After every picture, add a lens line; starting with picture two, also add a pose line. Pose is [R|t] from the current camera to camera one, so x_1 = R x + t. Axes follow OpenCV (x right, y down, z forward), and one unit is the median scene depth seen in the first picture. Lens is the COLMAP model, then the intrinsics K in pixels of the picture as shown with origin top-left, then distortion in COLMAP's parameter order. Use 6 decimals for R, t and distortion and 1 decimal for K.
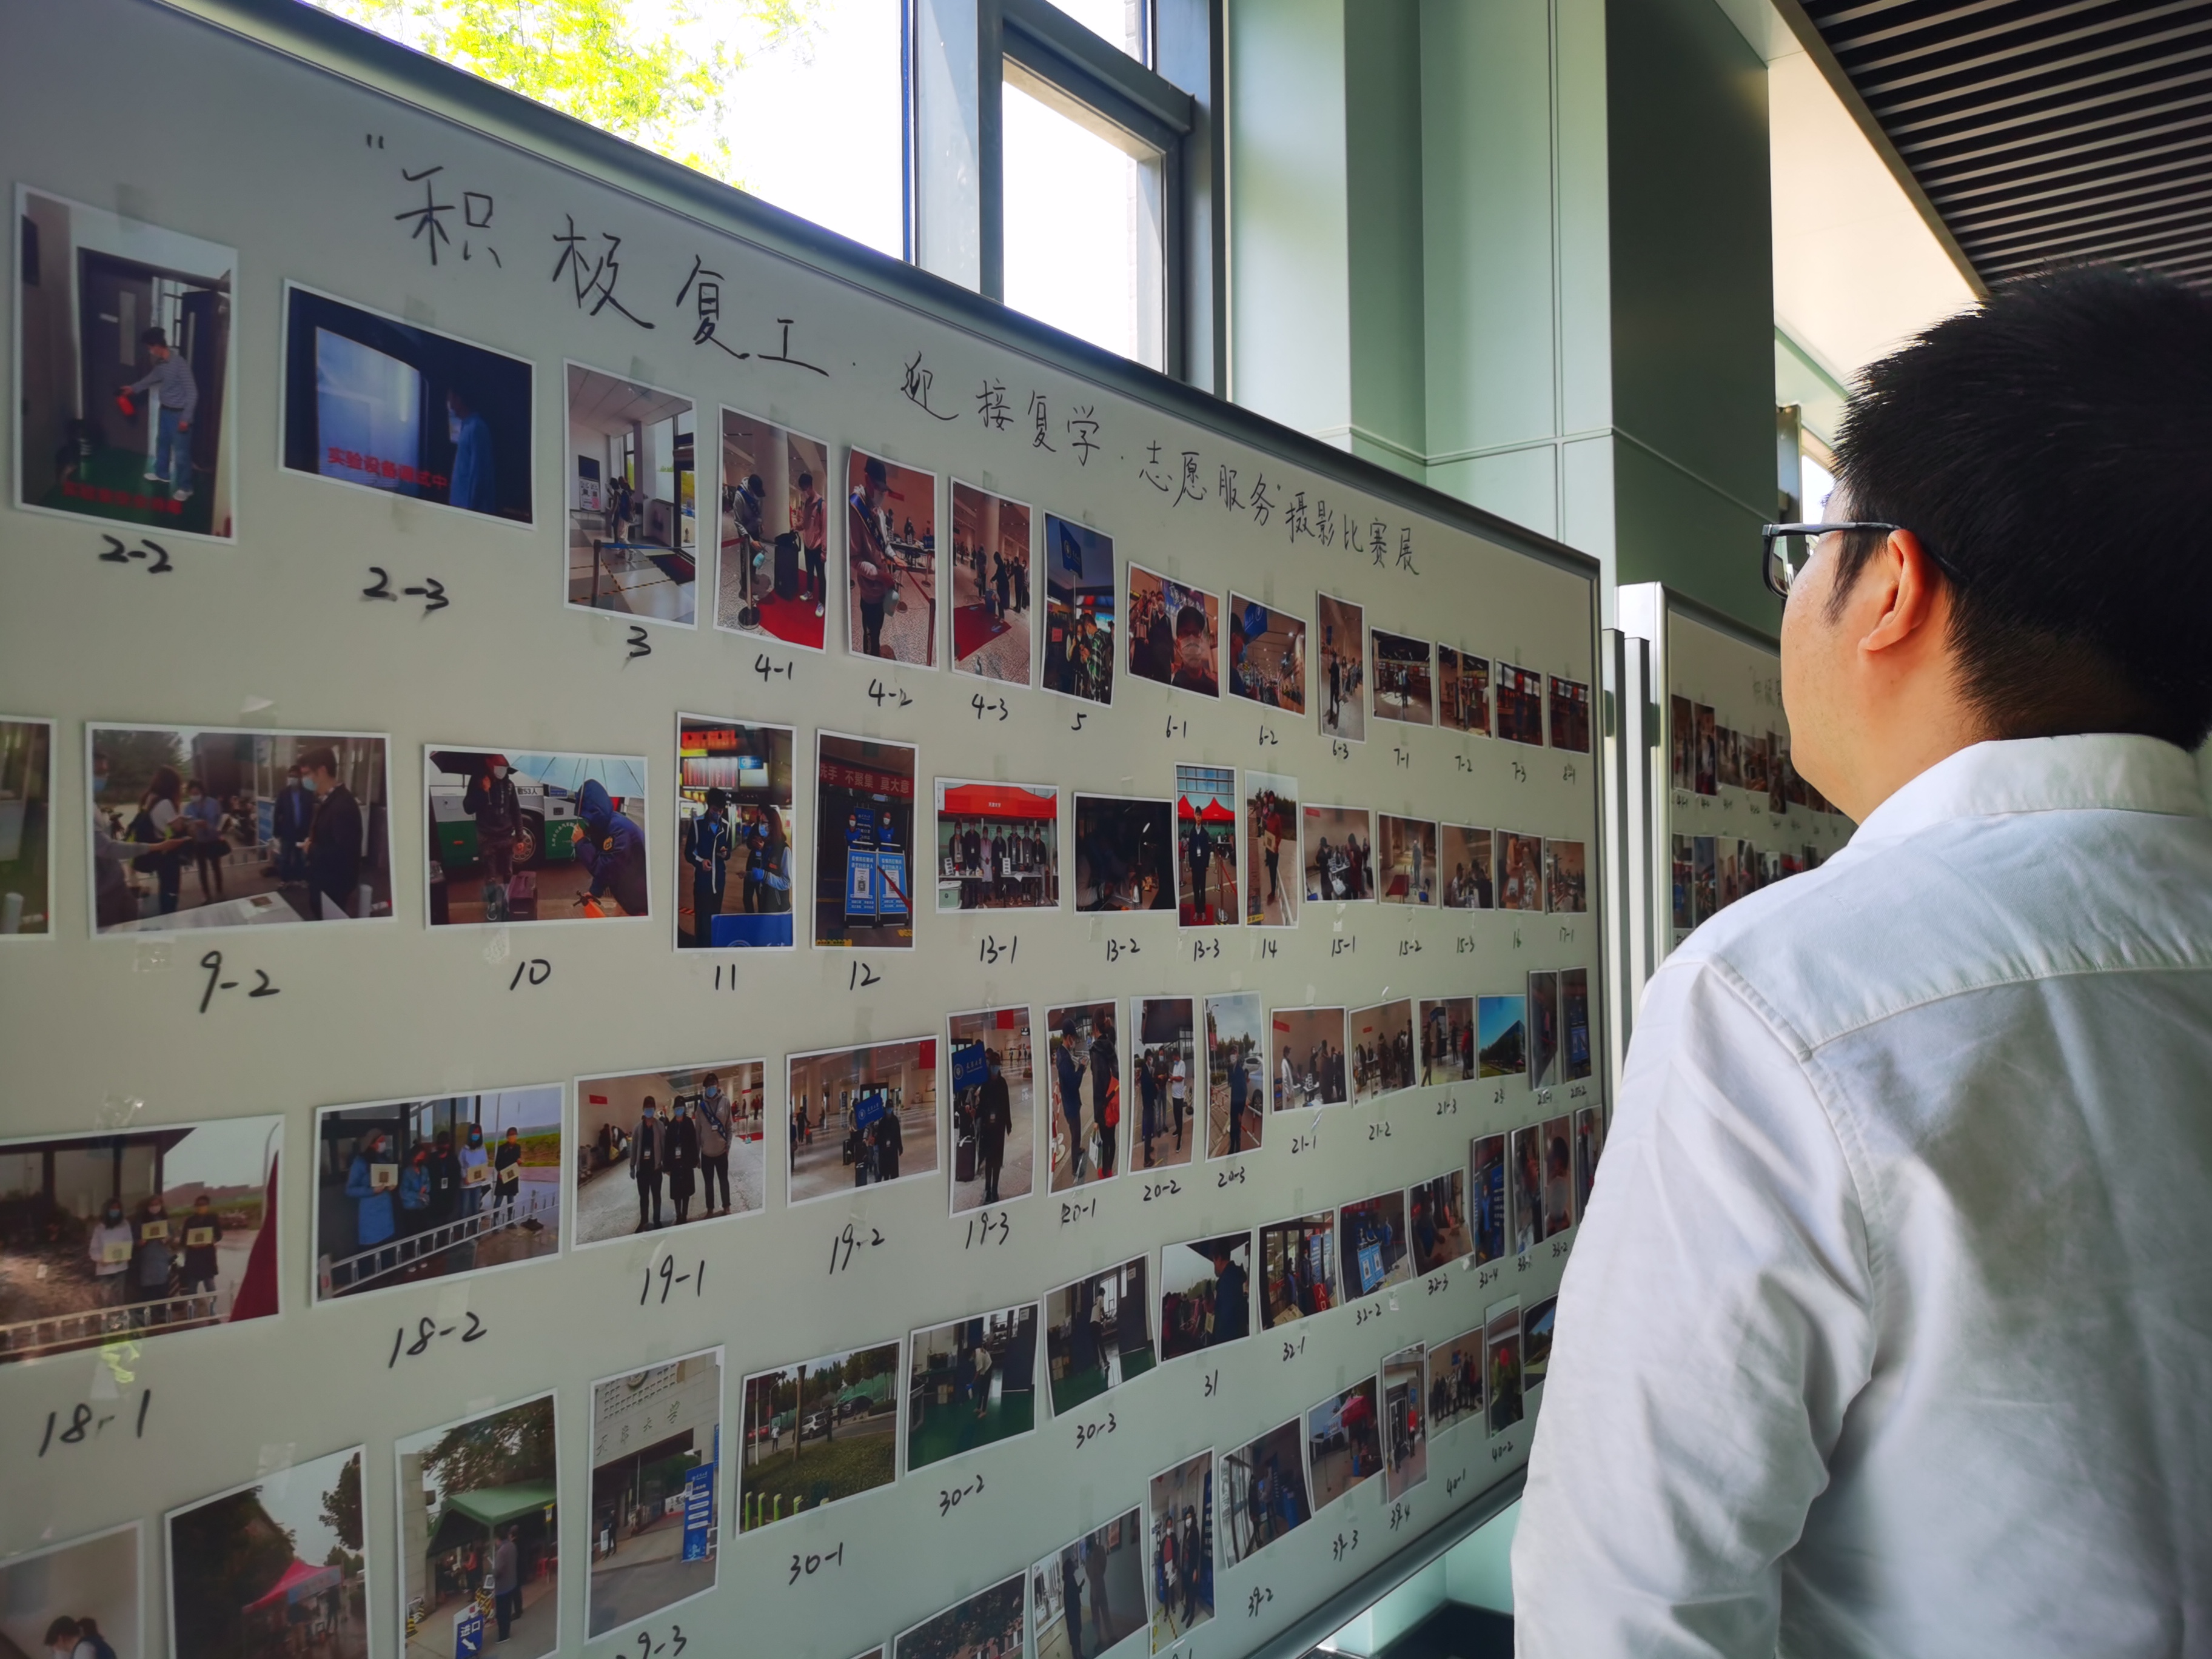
lens RADIAL K [[1739.9, 0, 1096.3], [0, 1739.9, 826.0], [0, 0, 1]] dist [0.049155, -0.040016]
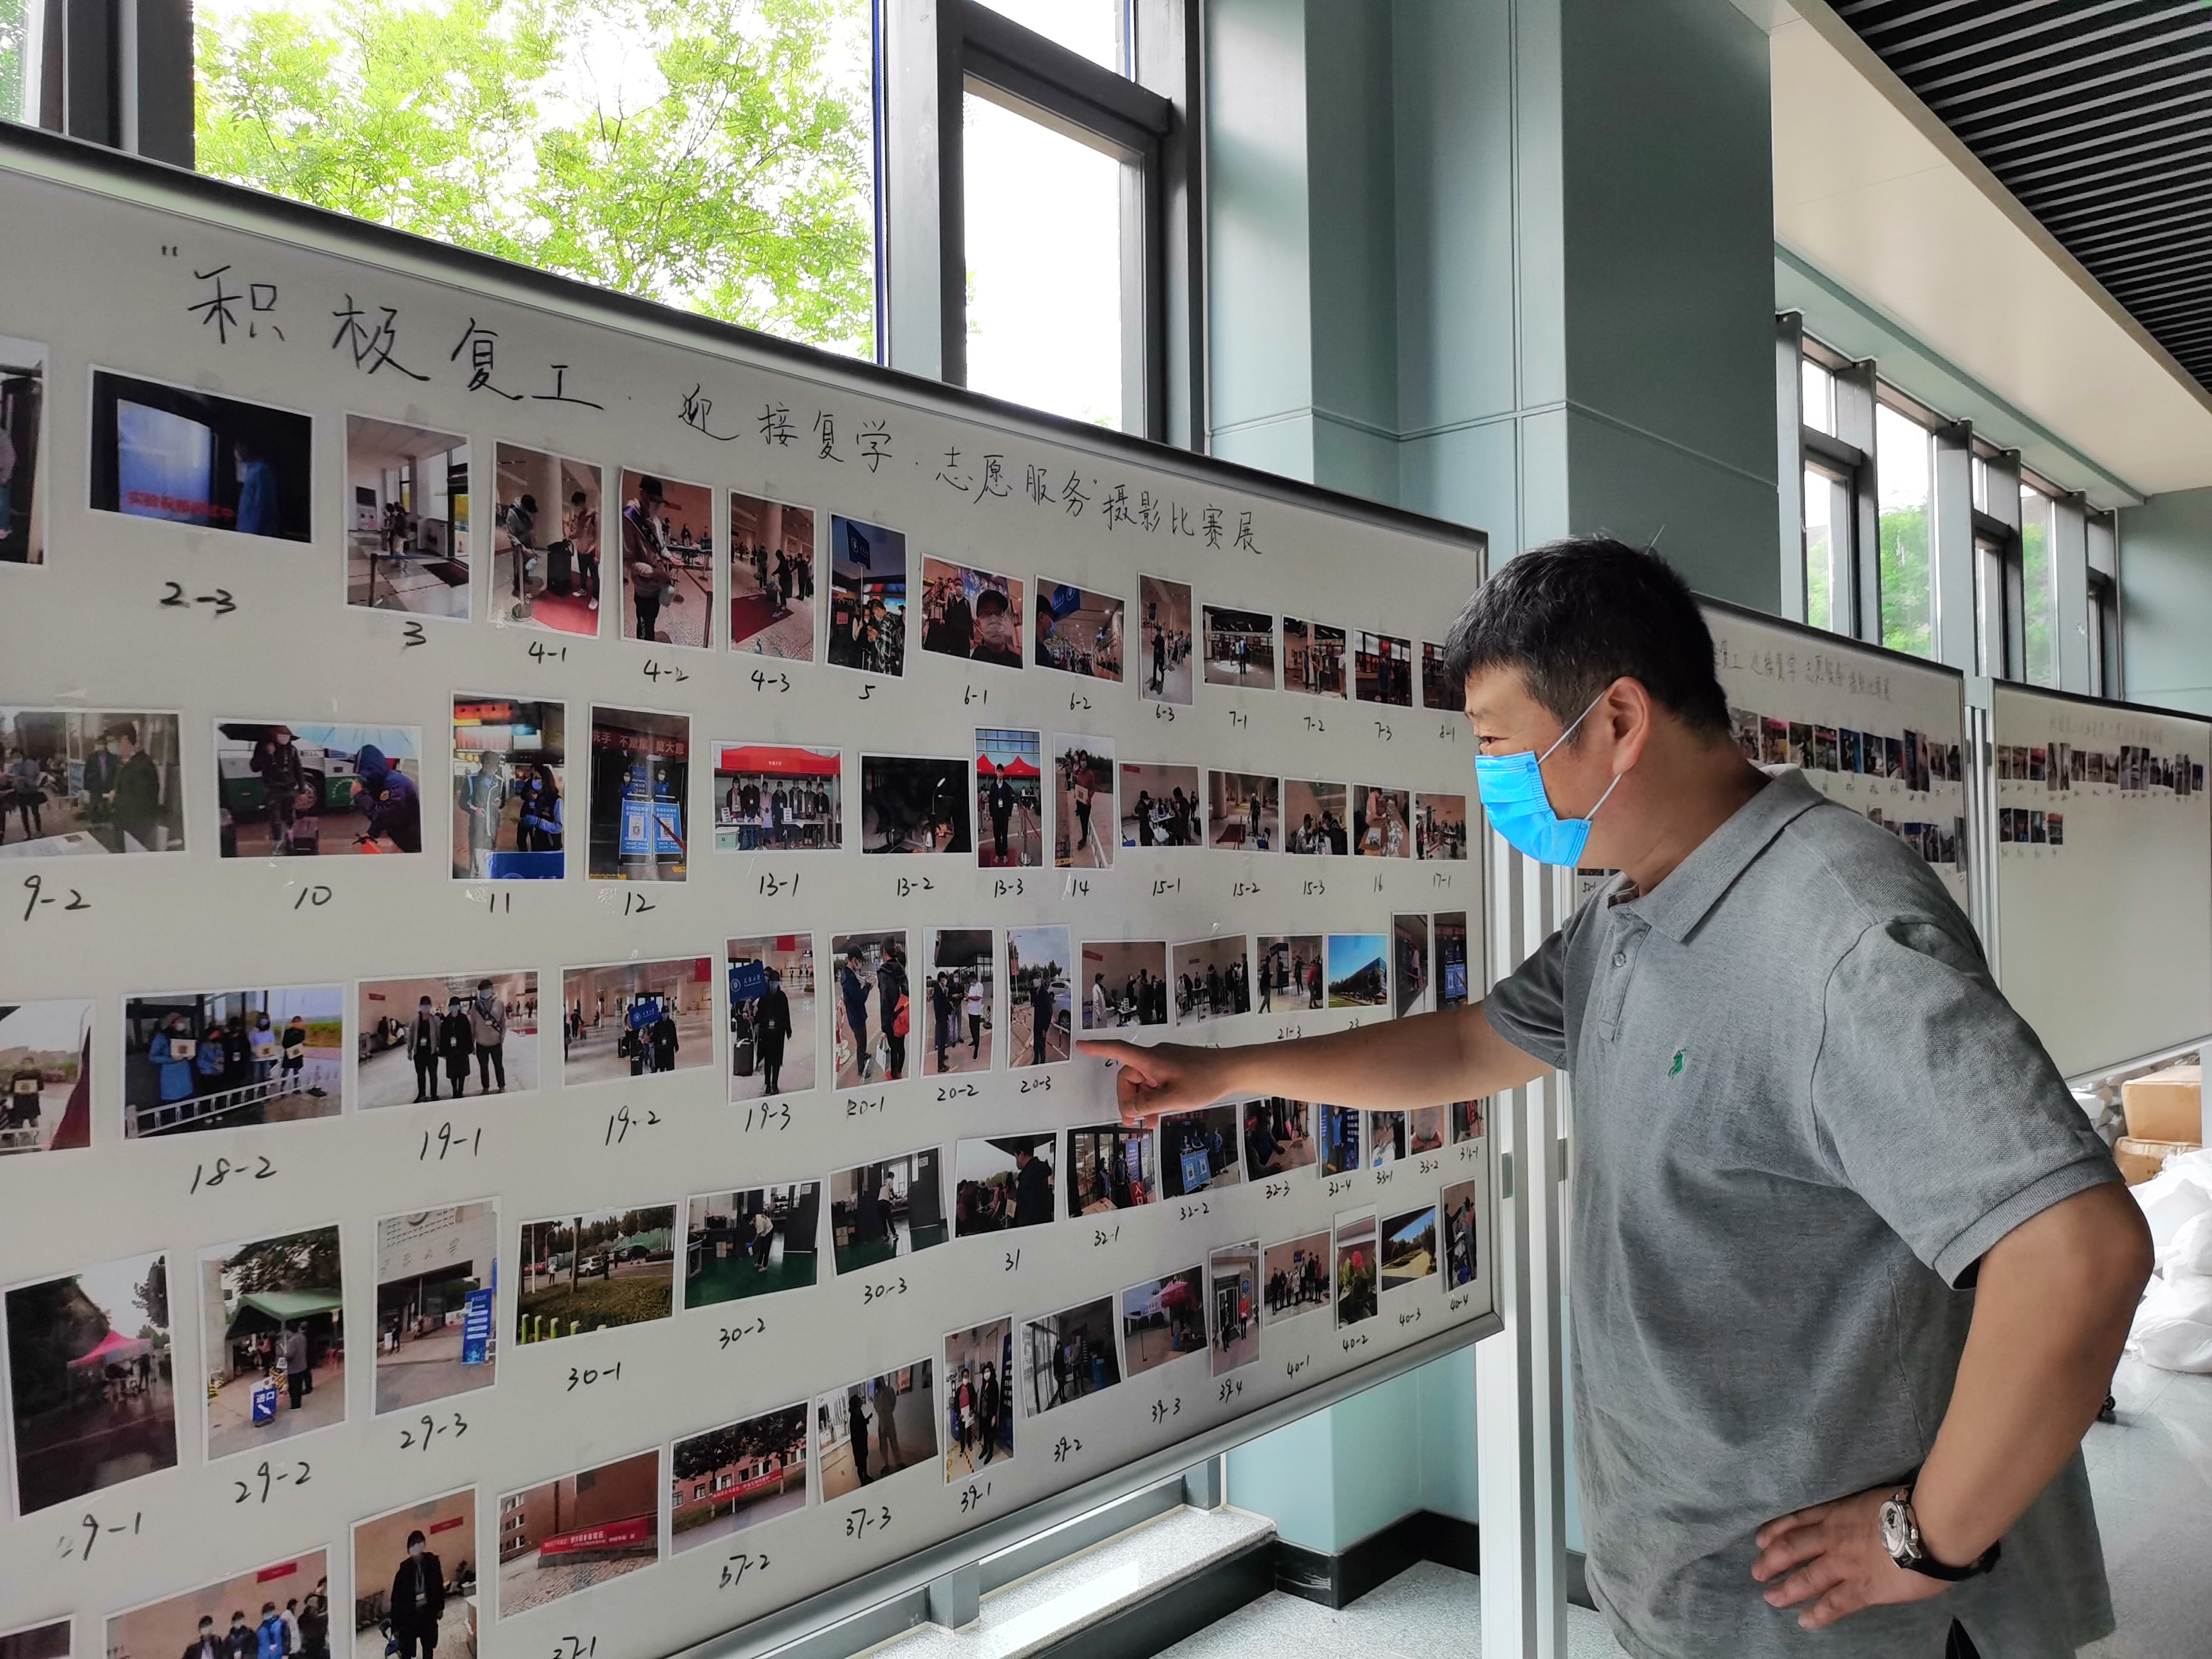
lens RADIAL K [[1739.9, 0, 1119.5], [0, 1739.9, 831.3], [0, 0, 1]] dist [0.049155, -0.040016]
pose [[0.996045, -0.010887, -0.088175, 0.315845], [0.012618, 0.999738, 0.019097, 0.016359], [0.087944, -0.020134, 0.995922, -0.187913]]
